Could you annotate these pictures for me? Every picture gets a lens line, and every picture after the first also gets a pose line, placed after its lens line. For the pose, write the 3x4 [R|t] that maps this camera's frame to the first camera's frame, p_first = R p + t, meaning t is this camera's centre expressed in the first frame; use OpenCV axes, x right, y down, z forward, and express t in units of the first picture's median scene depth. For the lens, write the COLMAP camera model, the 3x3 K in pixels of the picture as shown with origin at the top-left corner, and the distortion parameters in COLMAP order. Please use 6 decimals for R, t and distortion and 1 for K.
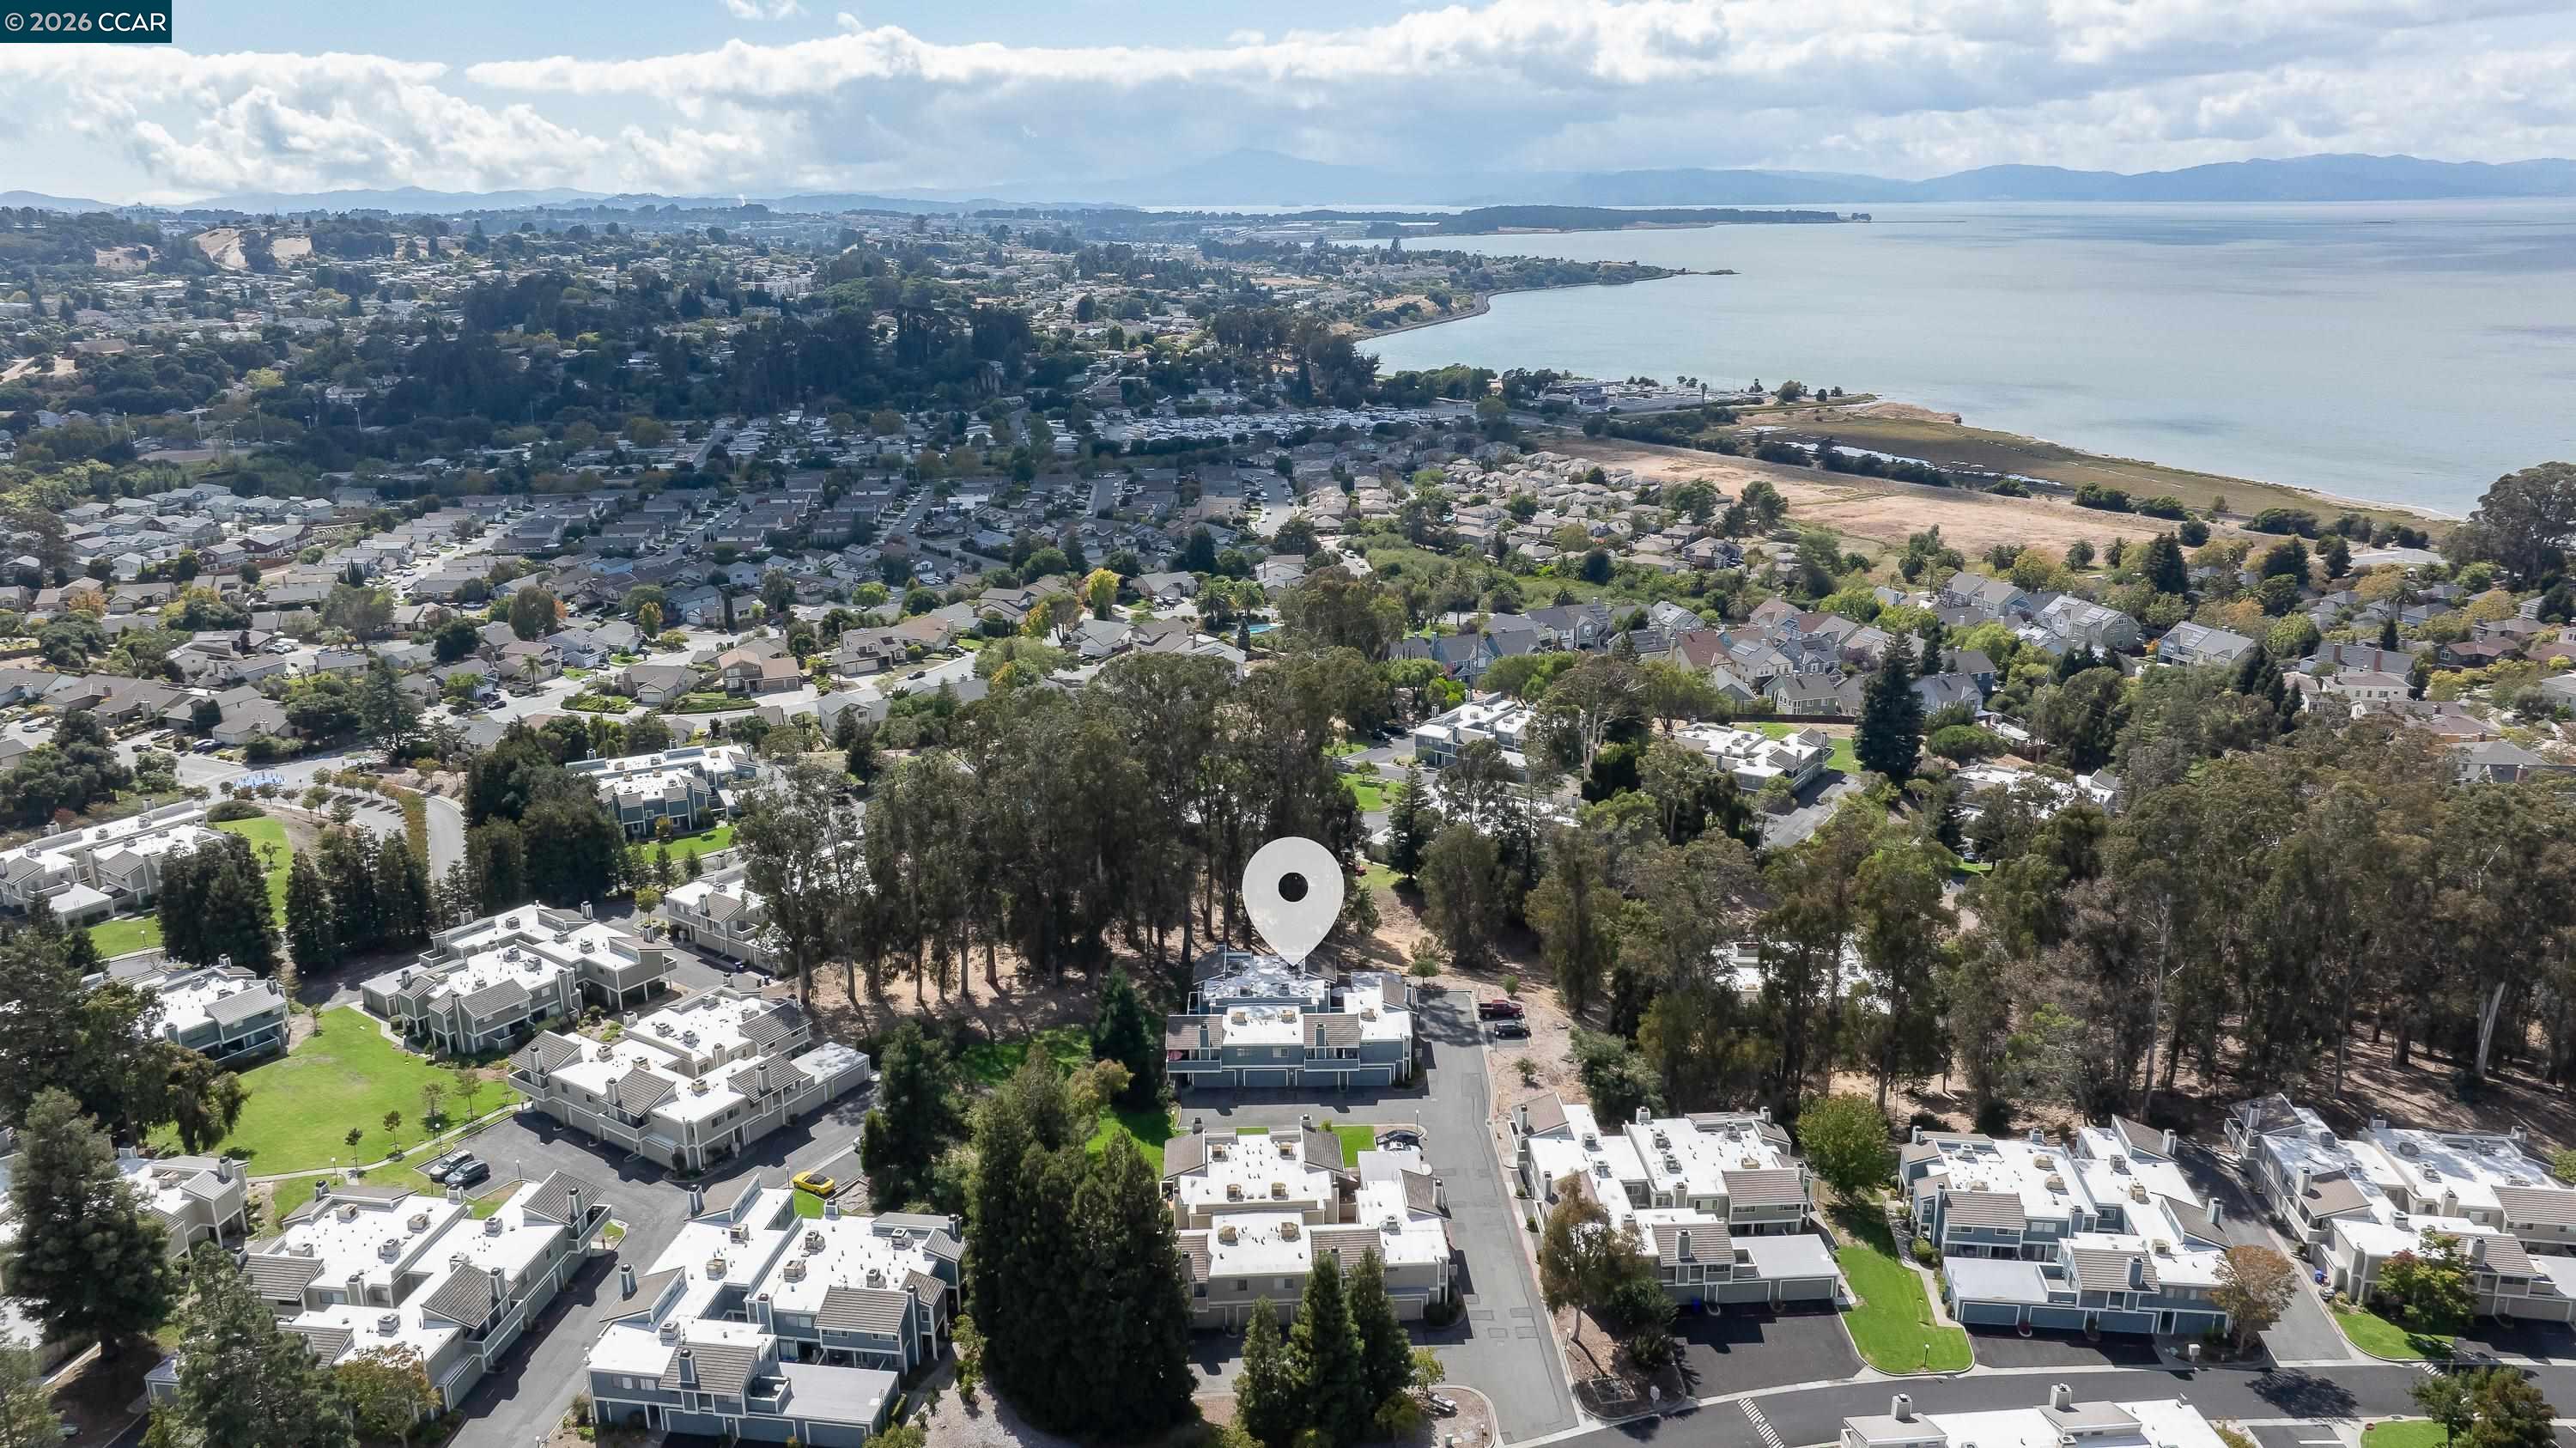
lens RADIAL K [[1744.7, 0, 1274.6], [0, 1744.7, 710.3], [0, 0, 1]] dist [-0.019998, 0.006514]
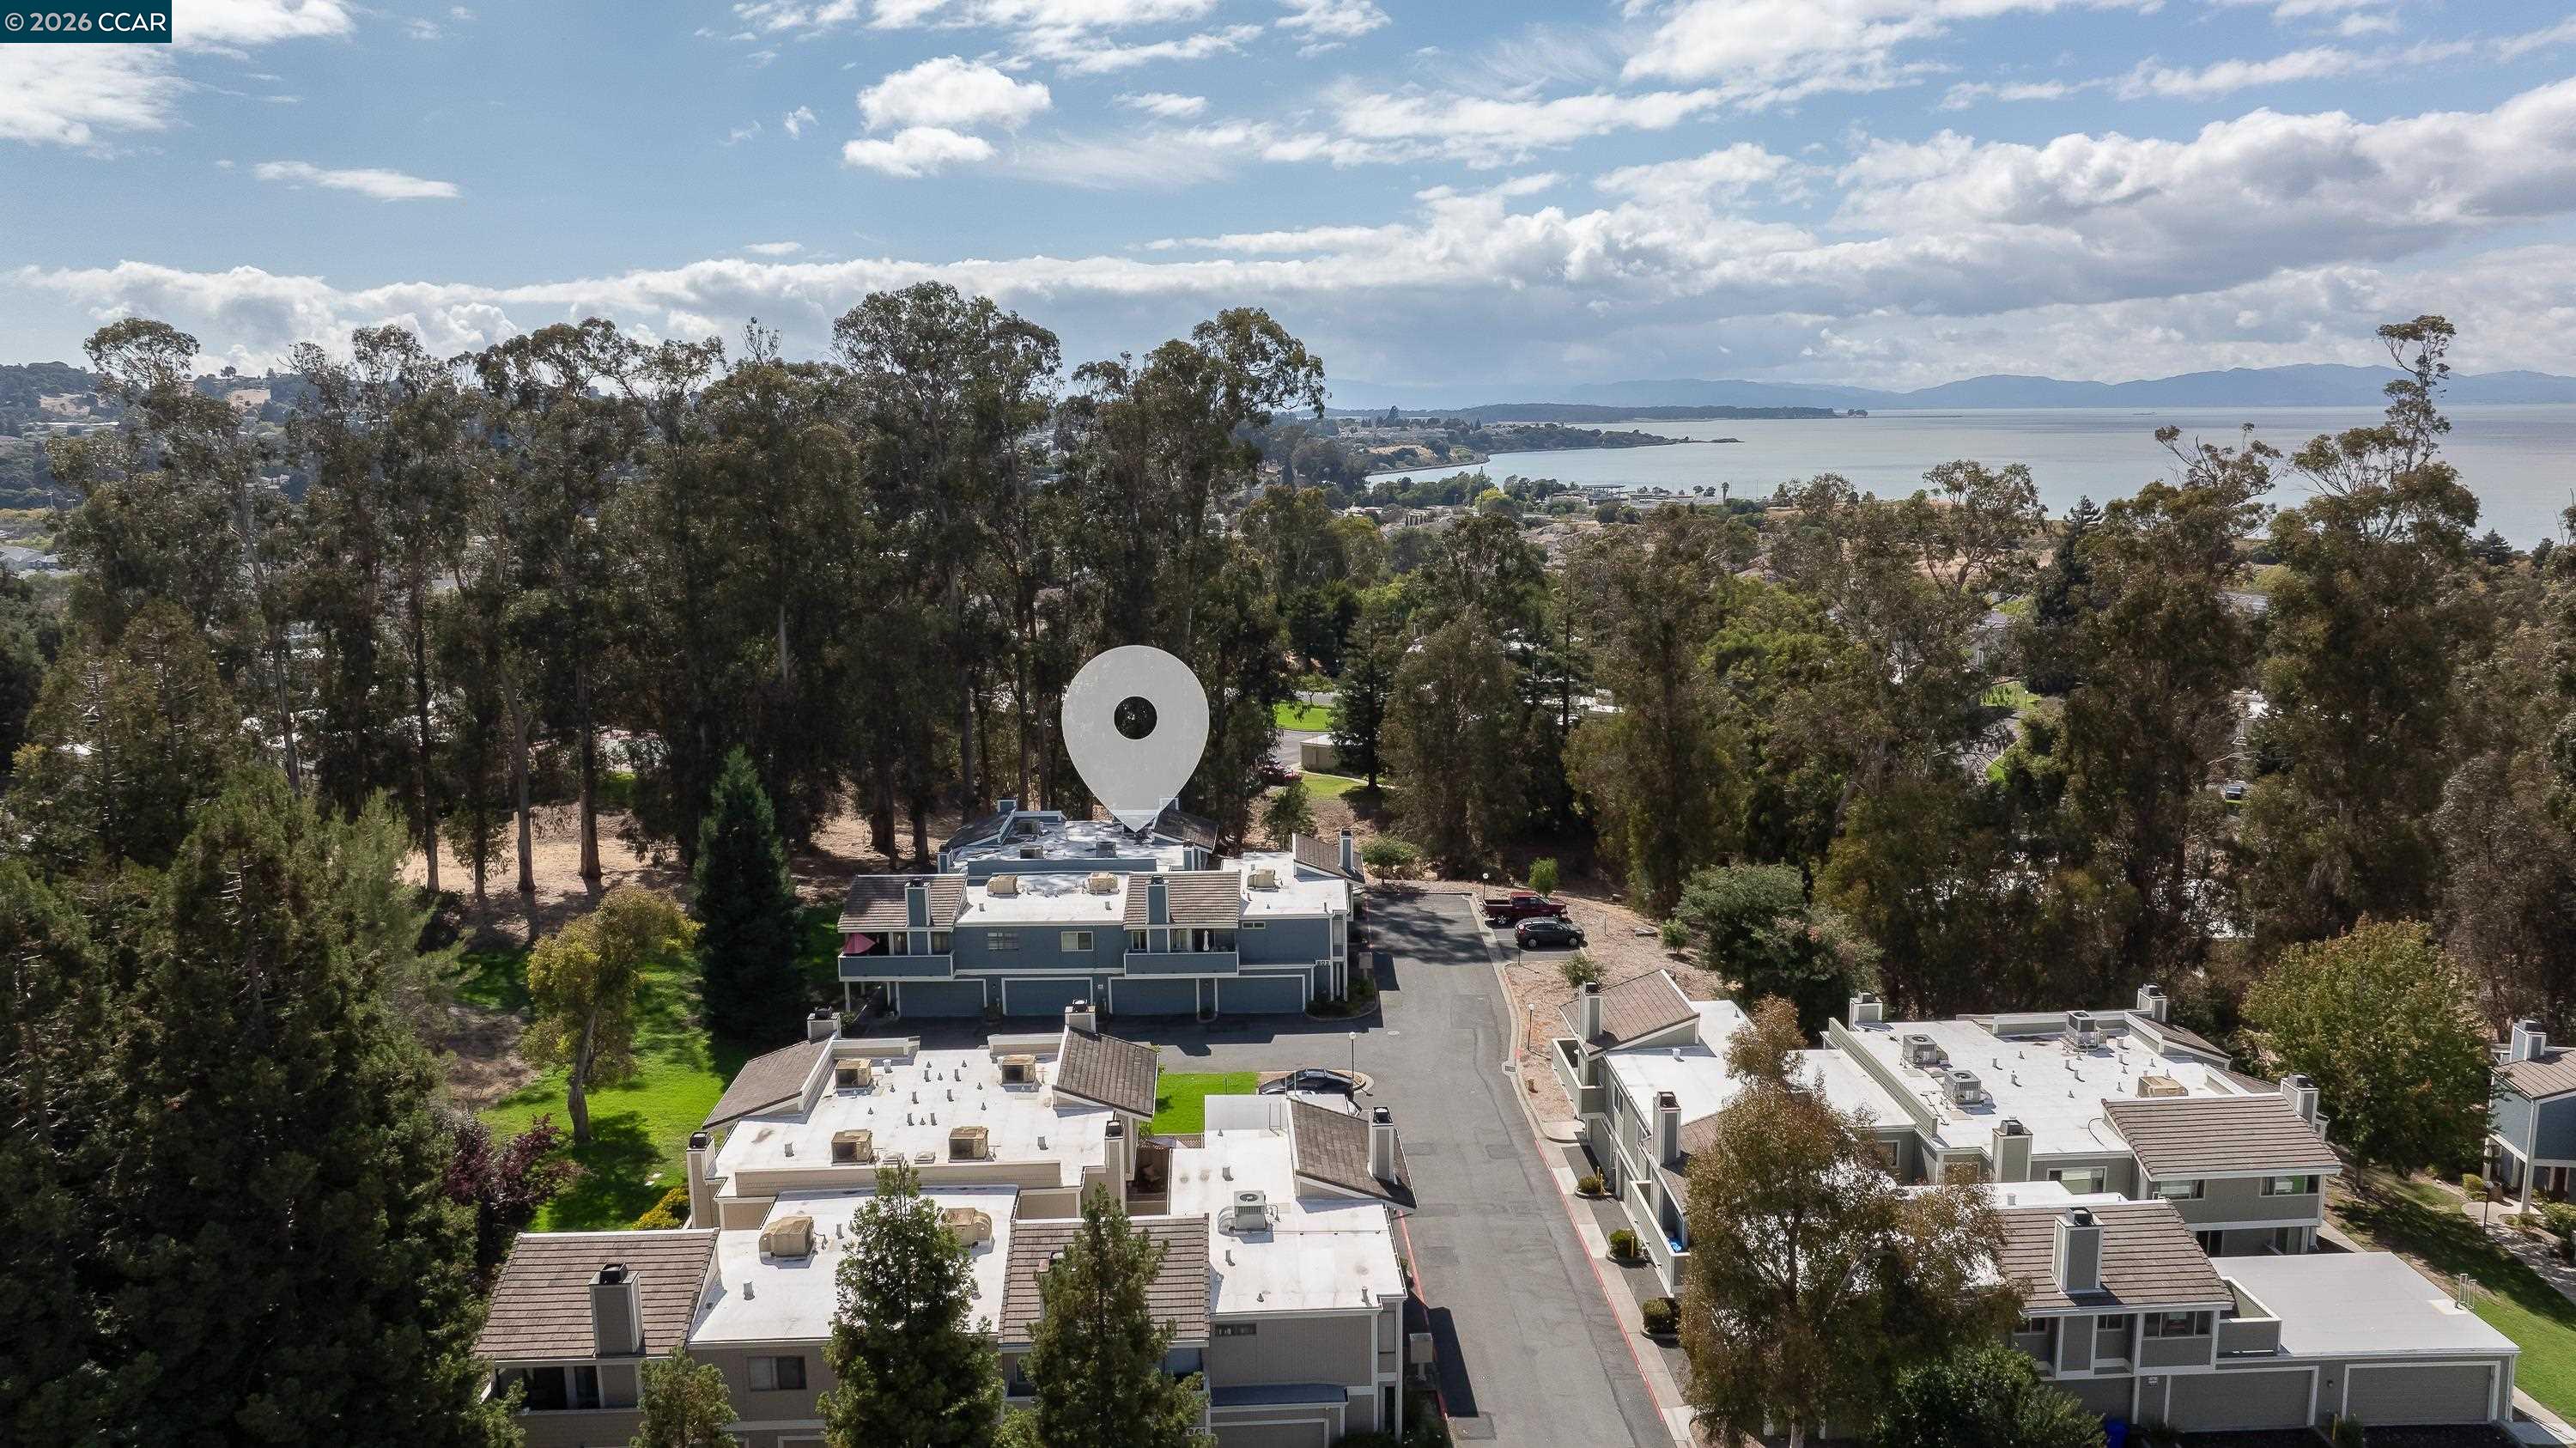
lens RADIAL K [[1744.7, 0, 1306.2], [0, 1744.7, 726.7], [0, 0, 1]] dist [-0.019998, 0.006514]
pose [[0.999836, 0.006684, 0.016858, 0.058935], [-0.004768, 0.993783, -0.111230, 0.191621], [-0.017496, 0.111132, 0.993652, 0.513277]]
